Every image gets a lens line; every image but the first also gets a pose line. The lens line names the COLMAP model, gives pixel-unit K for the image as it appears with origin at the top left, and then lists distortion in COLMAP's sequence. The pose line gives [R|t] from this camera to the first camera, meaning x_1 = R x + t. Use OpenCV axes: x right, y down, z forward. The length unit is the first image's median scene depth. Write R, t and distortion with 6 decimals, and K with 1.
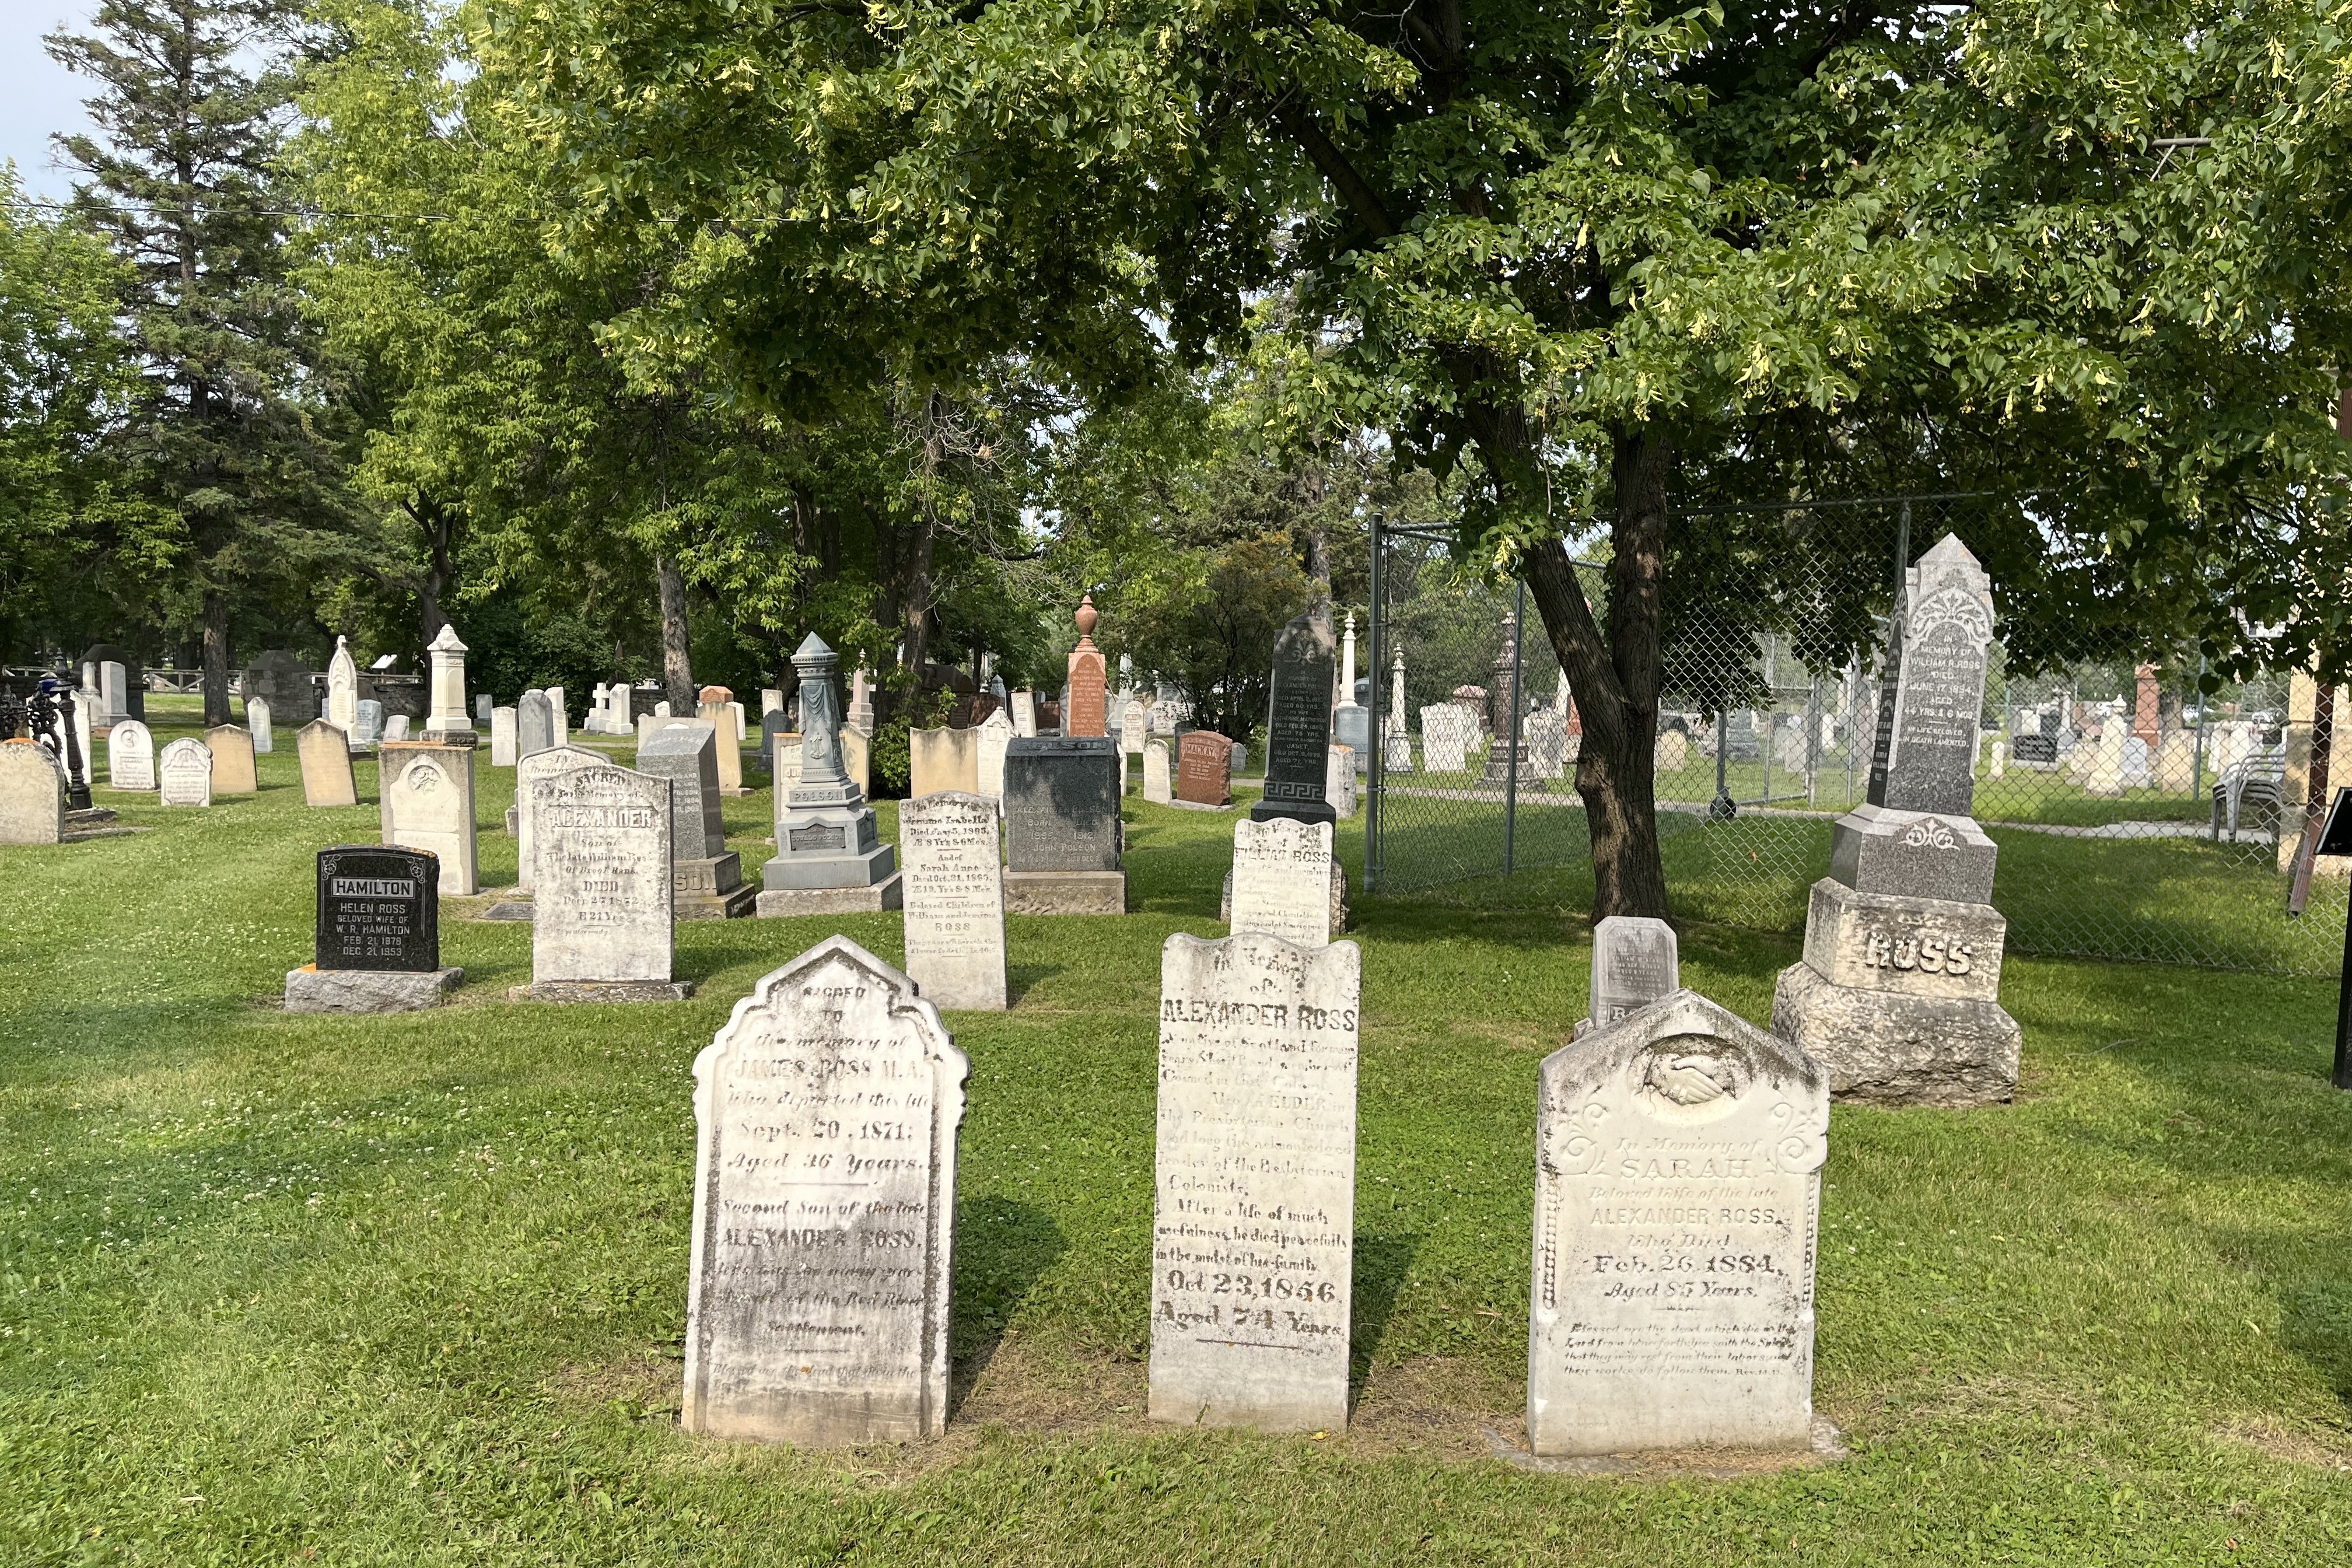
lens RADIAL K [[1874.1, 0, 1156.3], [0, 1874.1, 820.5], [0, 0, 1]] dist [0.033590, -0.040027]
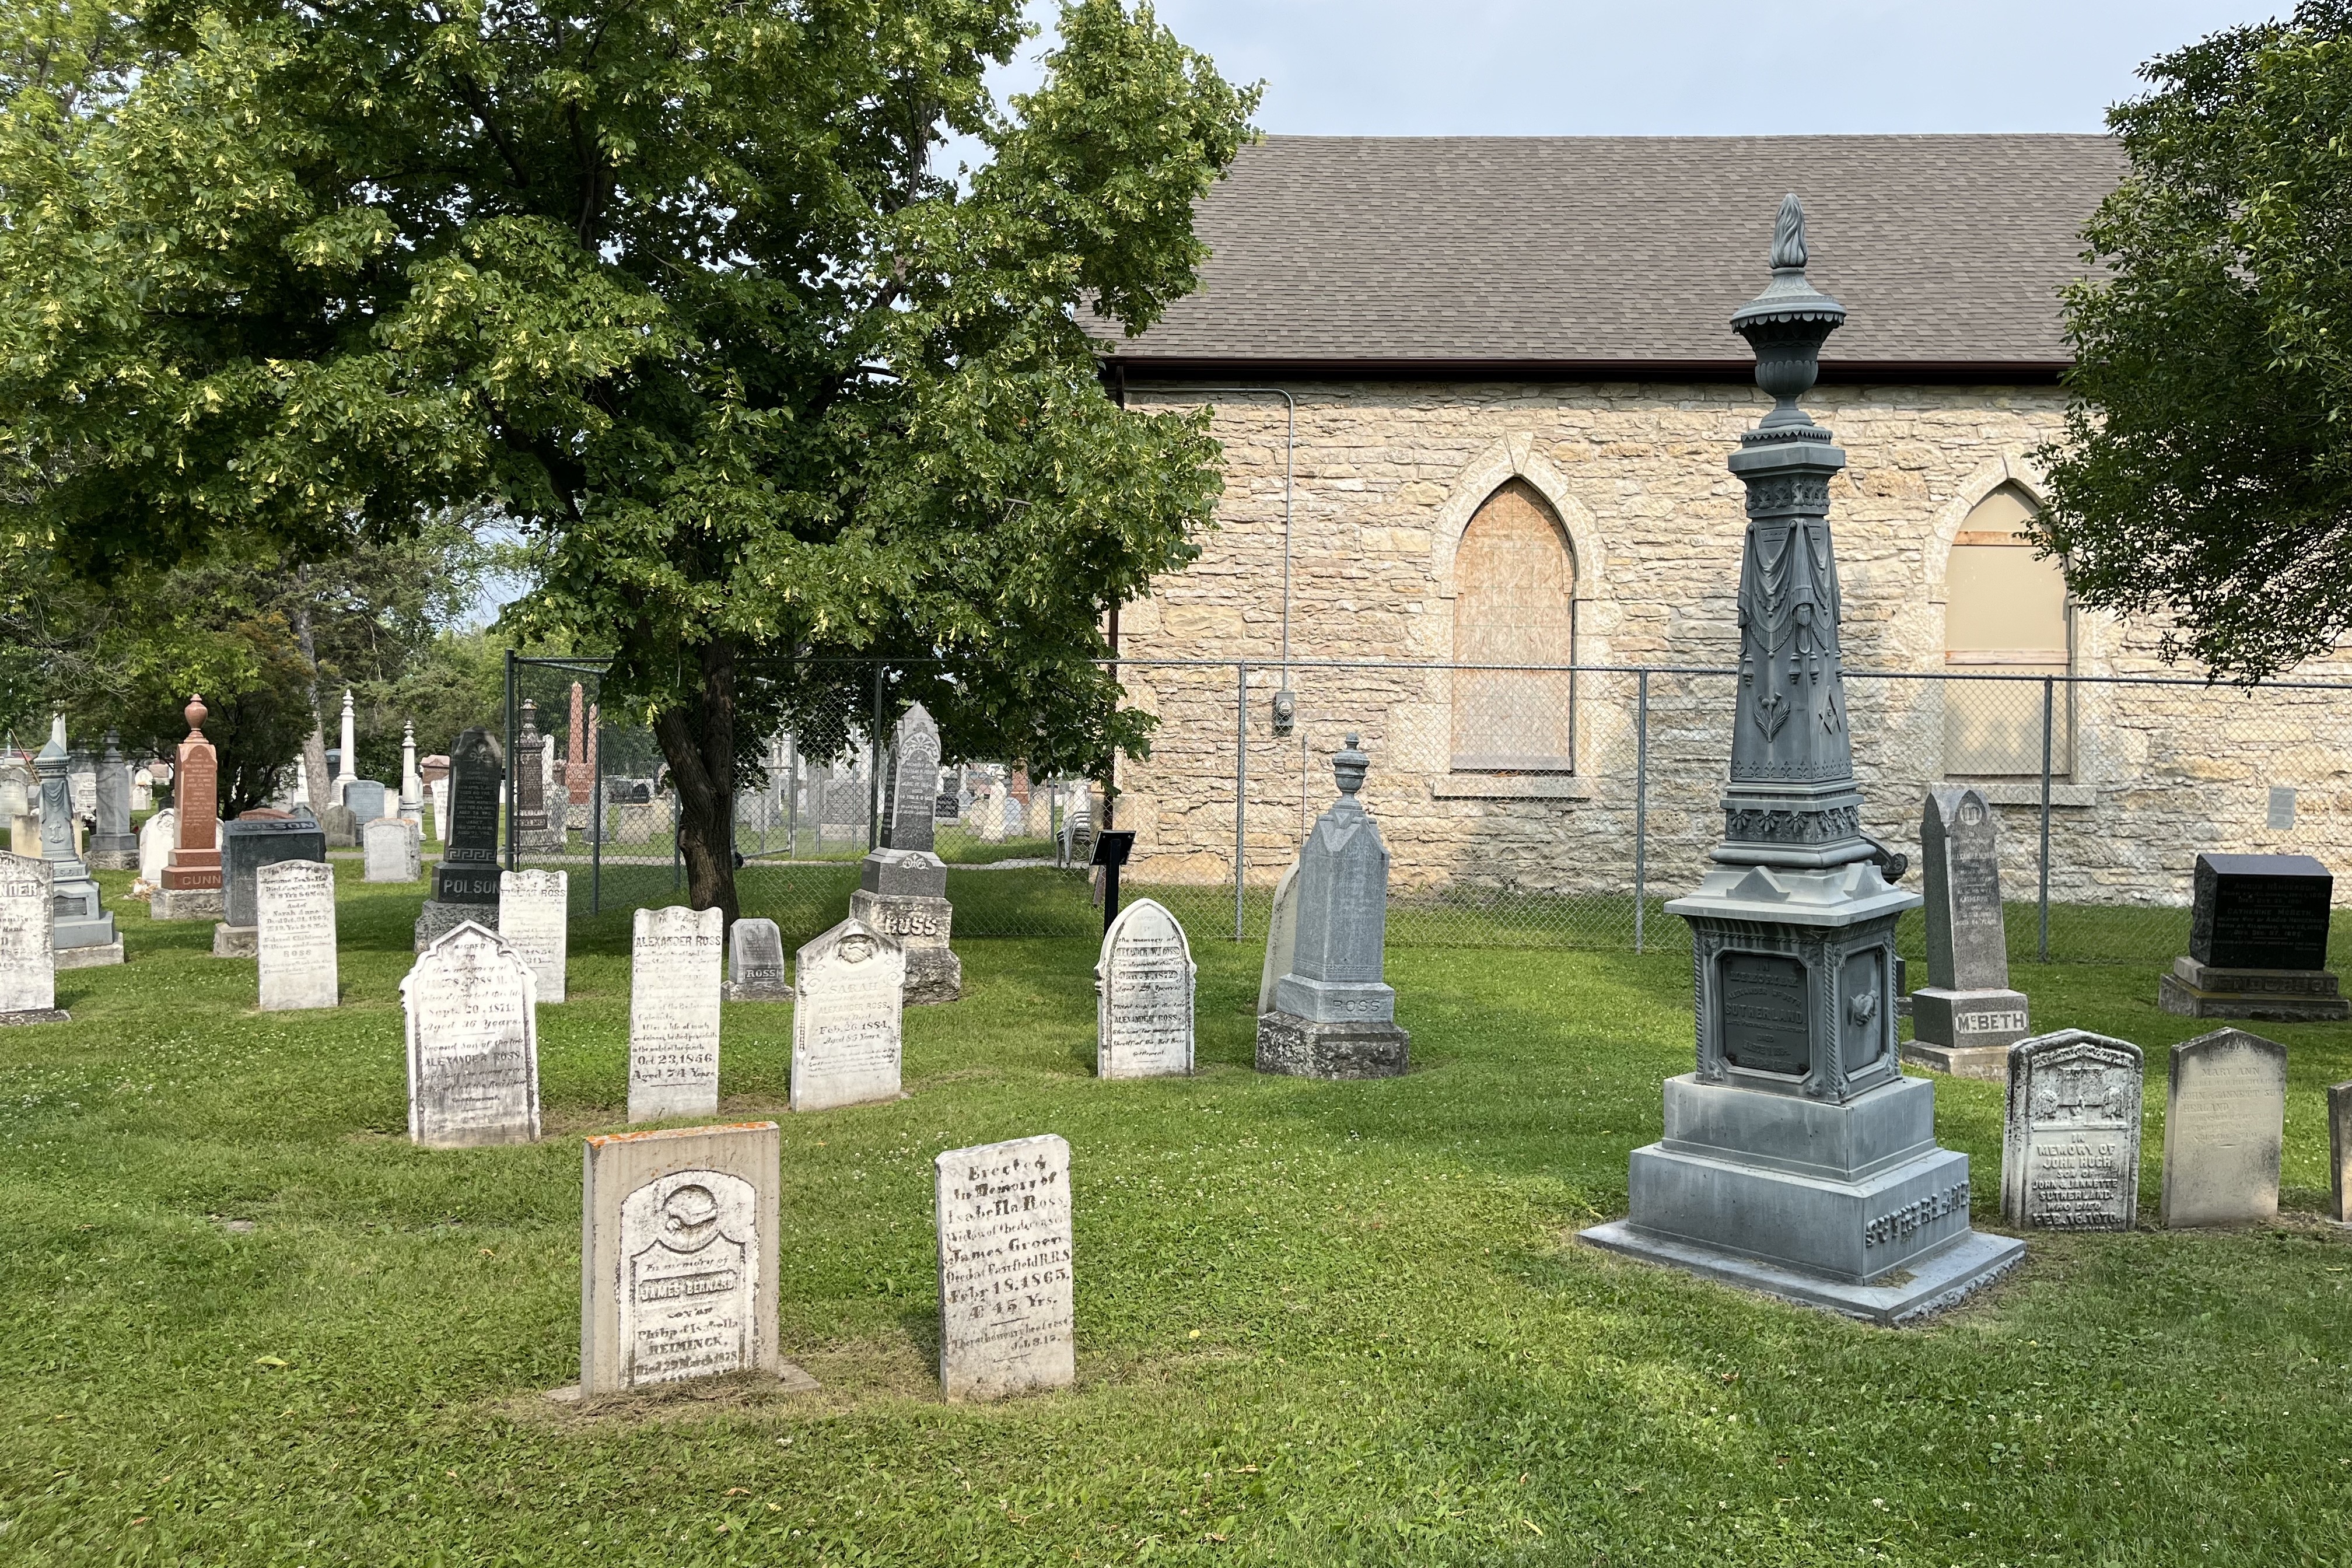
lens RADIAL K [[1874.1, 0, 1177.1], [0, 1874.1, 774.8], [0, 0, 1]] dist [0.033590, -0.040027]
pose [[0.844803, -0.011777, 0.534948, -0.378688], [0.042269, 0.998102, -0.044779, 0.015307], [-0.533405, 0.060441, 0.843698, -0.749065]]
